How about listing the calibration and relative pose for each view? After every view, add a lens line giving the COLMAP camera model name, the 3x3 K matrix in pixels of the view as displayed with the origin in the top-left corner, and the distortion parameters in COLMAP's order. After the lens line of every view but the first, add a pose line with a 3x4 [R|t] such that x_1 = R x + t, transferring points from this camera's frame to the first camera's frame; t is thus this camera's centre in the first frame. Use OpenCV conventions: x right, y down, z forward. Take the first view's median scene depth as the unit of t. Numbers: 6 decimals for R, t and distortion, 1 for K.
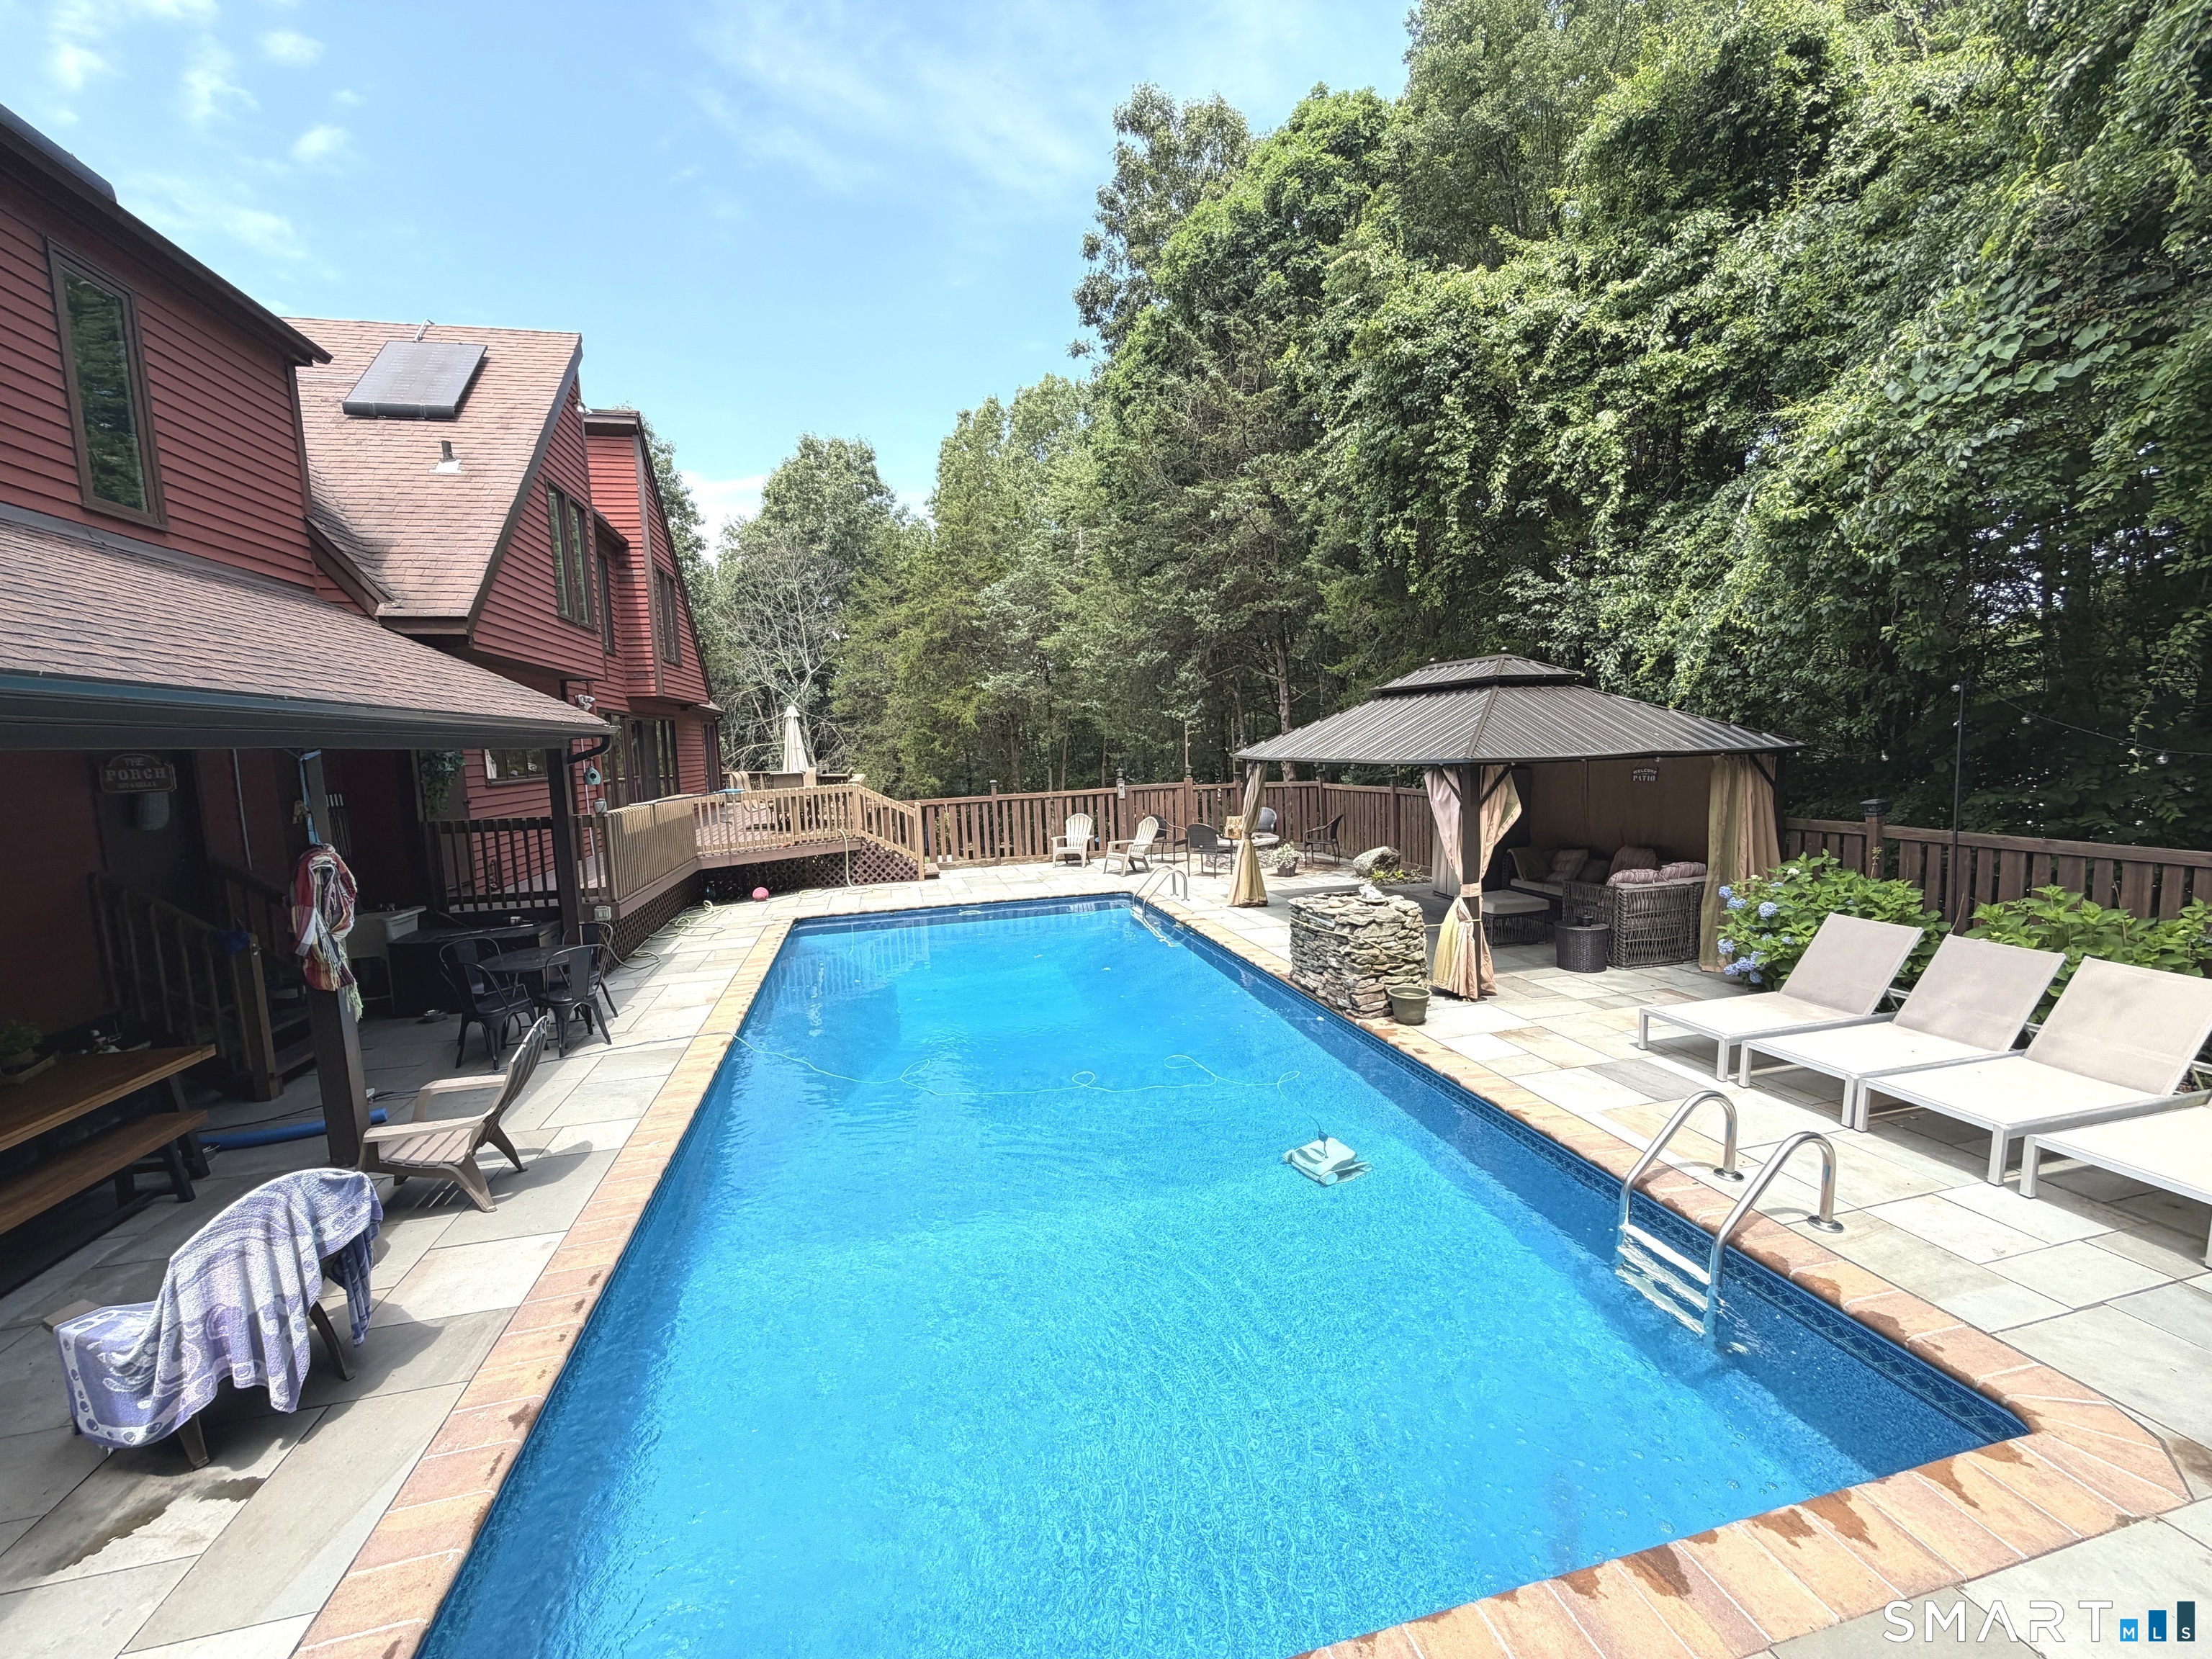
lens RADIAL K [[878.4, 0, 1099.3], [0, 878.4, 821.0], [0, 0, 1]] dist [0.001118, 0.000089]
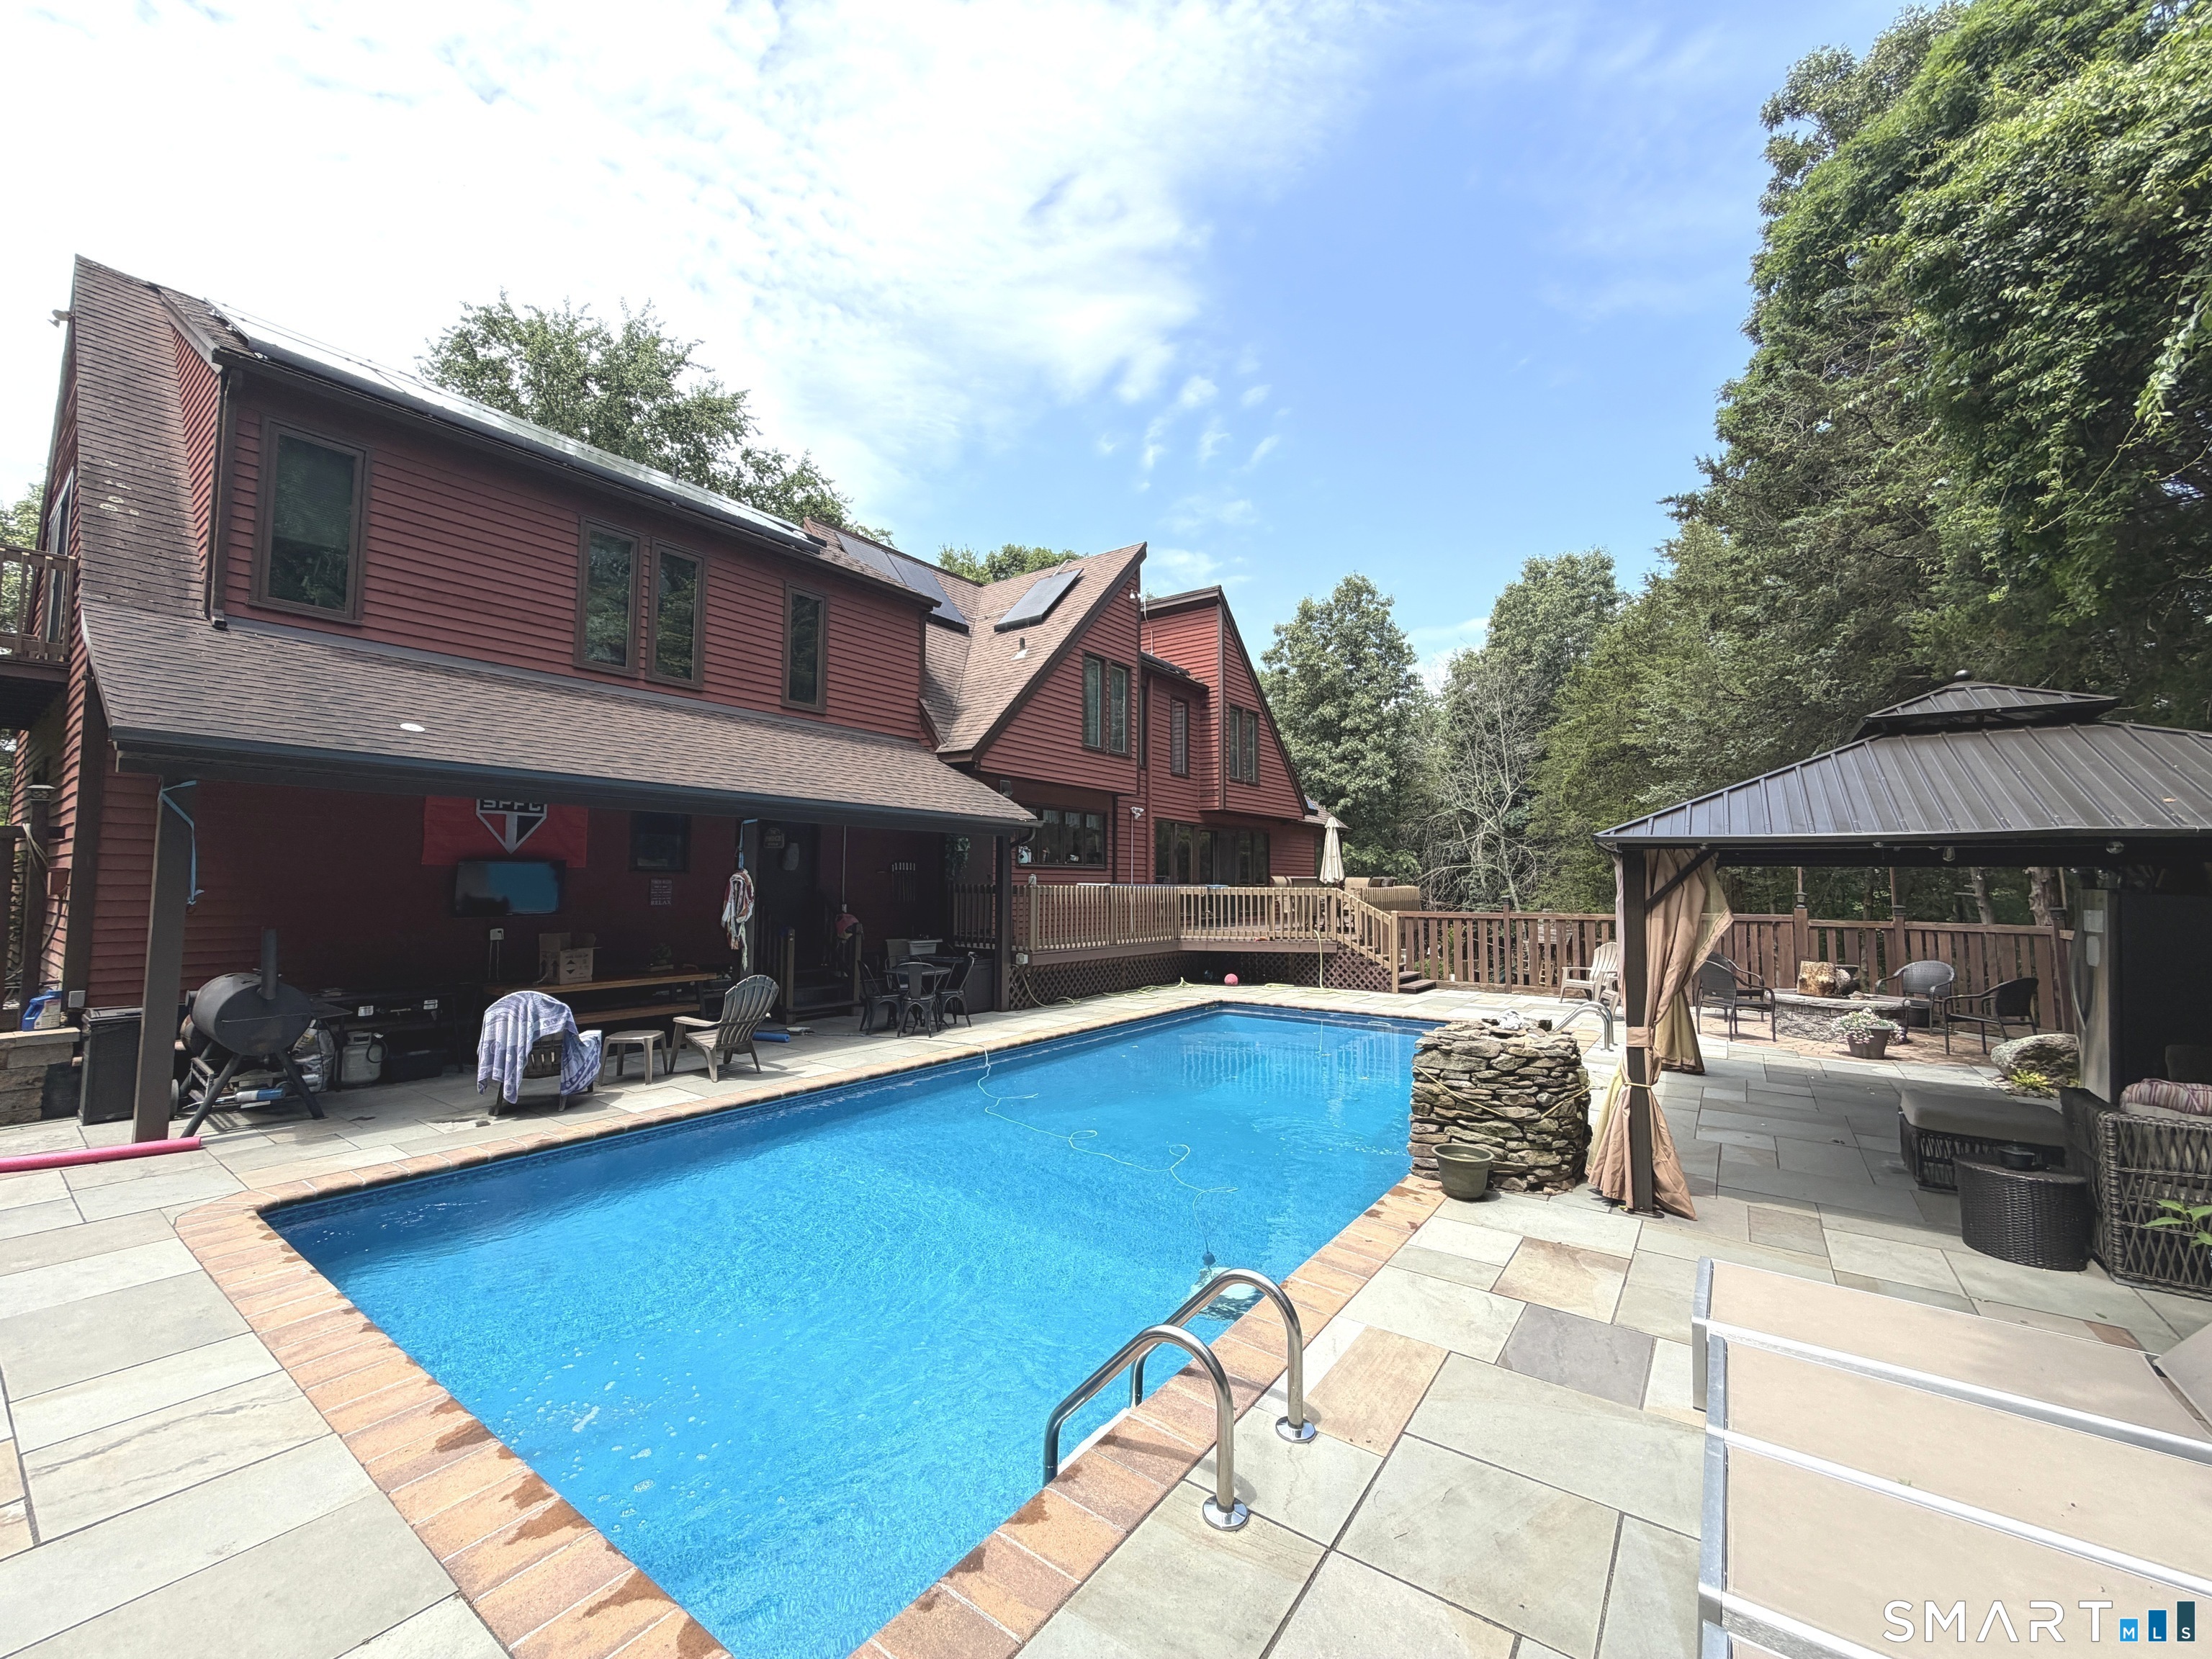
lens RADIAL K [[878.4, 0, 1099.3], [0, 878.4, 821.0], [0, 0, 1]] dist [0.001118, 0.000089]
pose [[0.645517, -0.012401, -0.763645, 0.533236], [-0.101304, 0.989643, -0.101704, 0.020369], [0.756997, 0.143012, 0.637576, 0.199534]]
